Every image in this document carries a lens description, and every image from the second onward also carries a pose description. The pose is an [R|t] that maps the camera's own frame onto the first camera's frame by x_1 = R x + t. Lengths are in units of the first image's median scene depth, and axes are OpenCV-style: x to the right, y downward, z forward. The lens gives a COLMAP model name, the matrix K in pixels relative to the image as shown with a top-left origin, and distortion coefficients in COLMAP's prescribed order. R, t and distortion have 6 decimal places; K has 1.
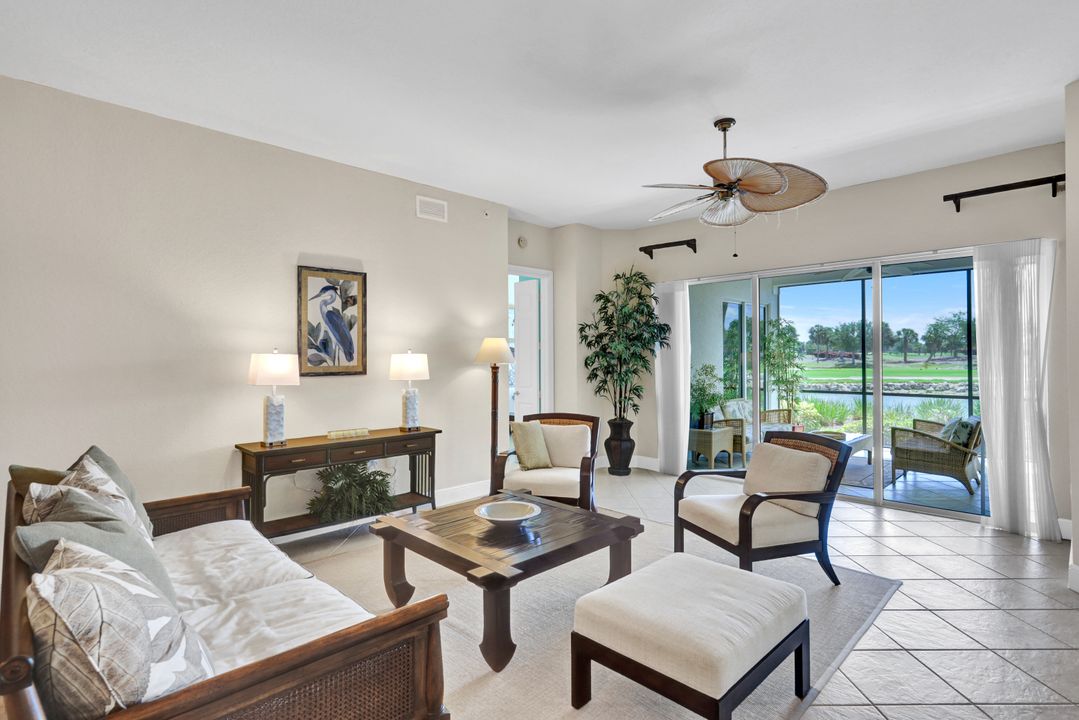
lens RADIAL K [[543.1, 0, 528.1], [0, 543.1, 349.3], [0, 0, 1]] dist [0.000457, 0.000062]
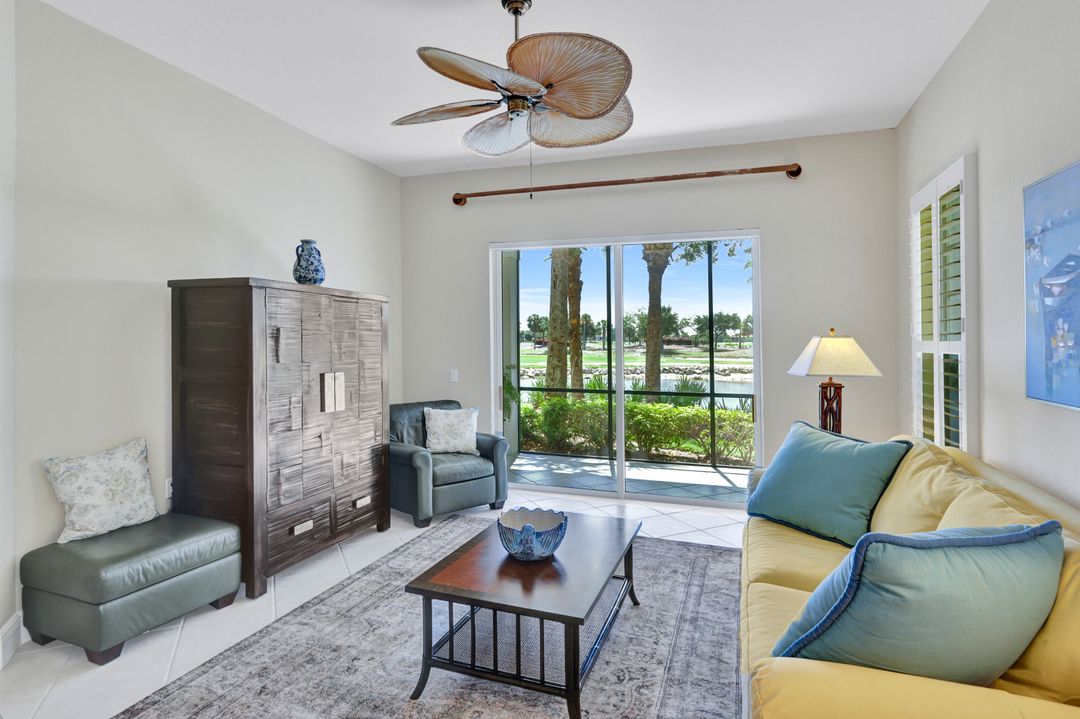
lens RADIAL K [[564.3, 0, 539.5], [0, 564.3, 336.0], [0, 0, 1]] dist [0.001975, 0.000324]
pose [[0.896466, 0.015597, 0.442838, 1.018272], [-0.016467, 0.999863, -0.001880, -0.002462], [-0.442807, -0.005607, 0.896600, -0.067712]]
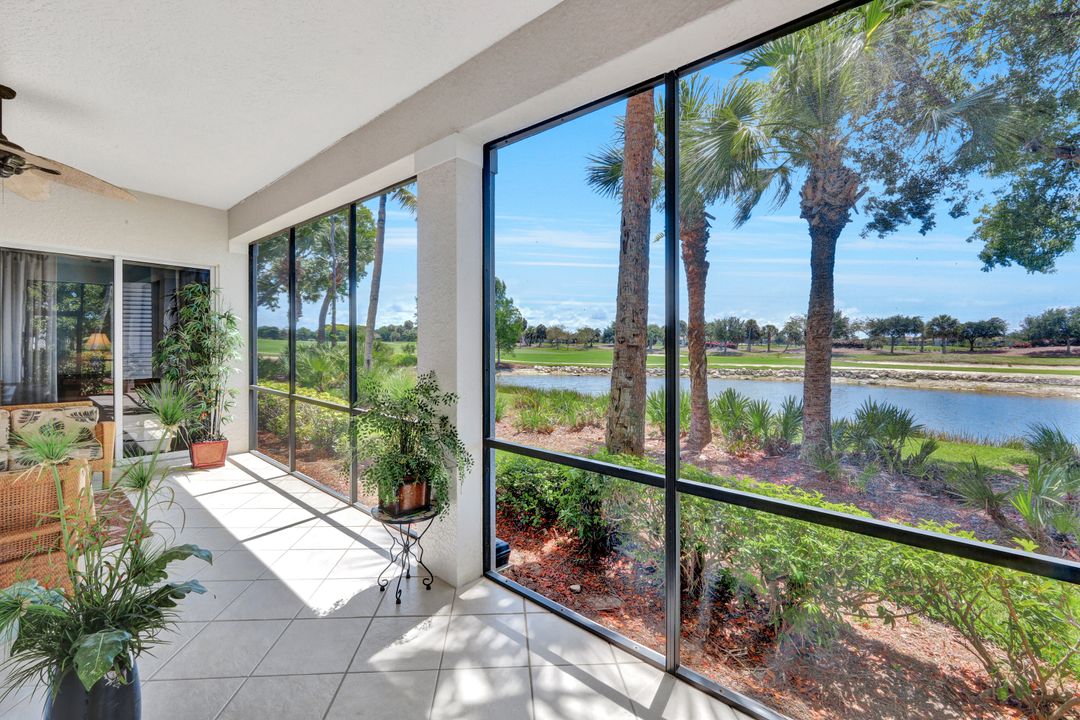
lens RADIAL K [[435.0, 0, 541.7], [0, 435.0, 346.1], [0, 0, 1]] dist [0.000100, 0.000485]
pose [[0.995999, 0.014649, 0.088156, 1.728669], [-0.016387, 0.999685, 0.019023, 0.003899], [-0.087849, -0.020392, 0.995925, 0.845003]]
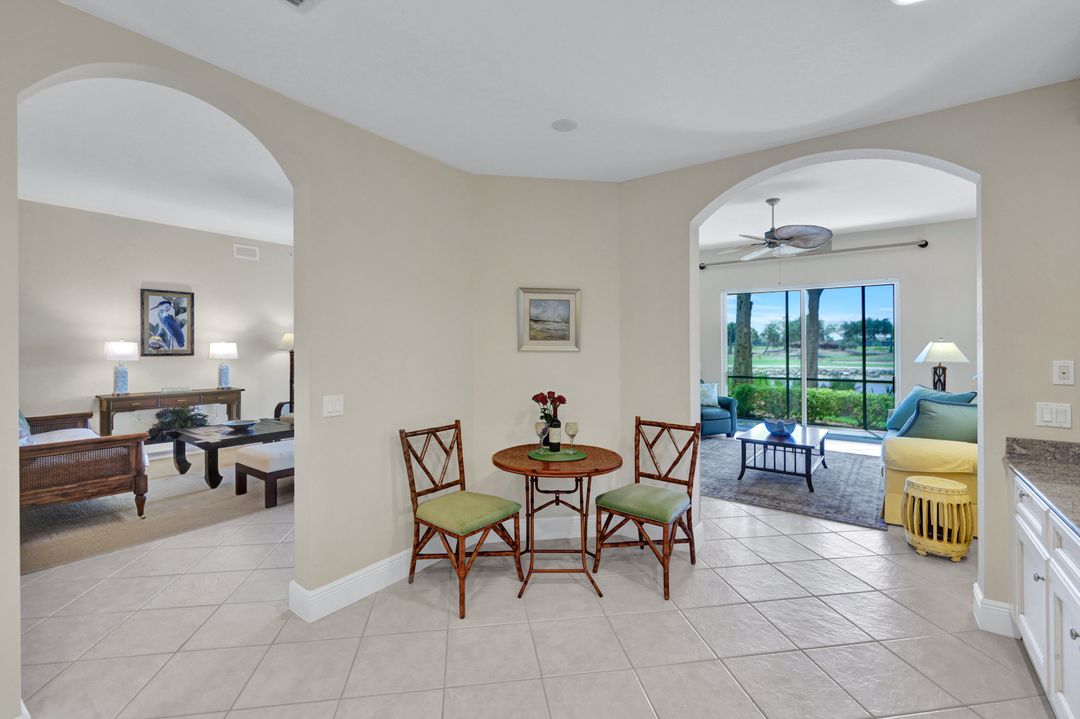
lens RADIAL K [[476.1, 0, 537.5], [0, 476.1, 352.3], [0, 0, 1]] dist [0.000178, 0.000020]
pose [[0.987053, 0.004006, 0.160342, 0.502258], [-0.007670, 0.999723, 0.022241, -0.002406], [-0.160208, -0.023183, 0.986811, -0.590601]]
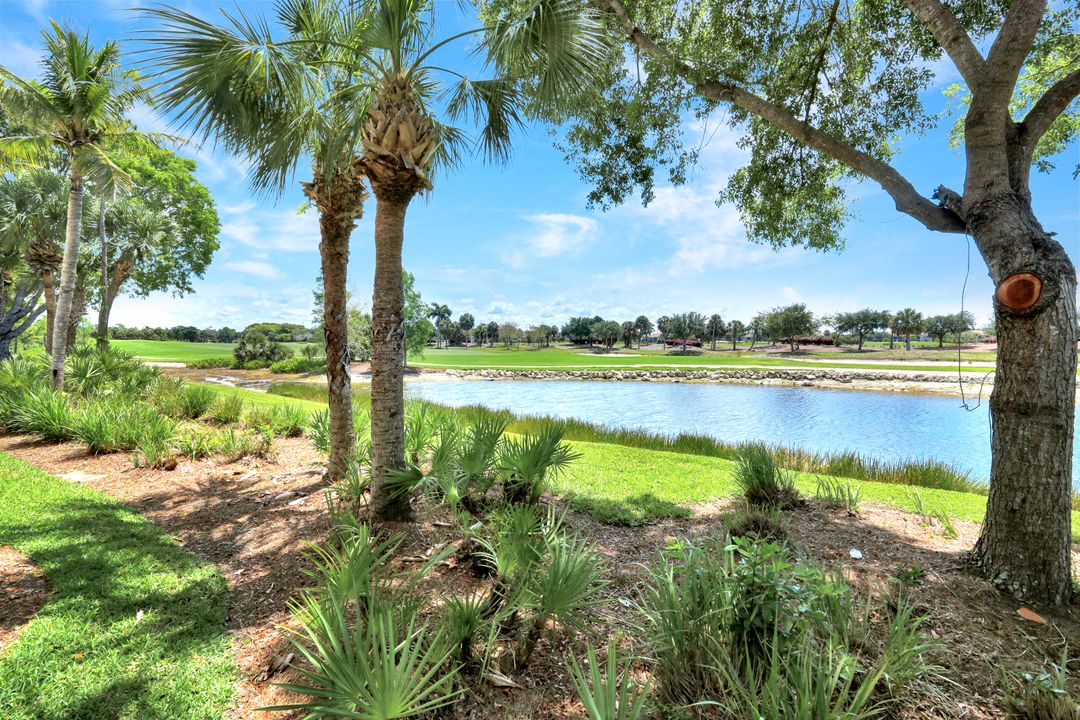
lens RADIAL K [[480.9, 0, 542.7], [0, 480.9, 345.2], [0, 0, 1]] dist [-0.001123, 0.000085]
pose [[0.988852, 0.005028, 0.148814, 2.958051], [-0.007849, 0.999800, 0.018379, -0.030619], [-0.148692, -0.019343, 0.988694, 1.033128]]
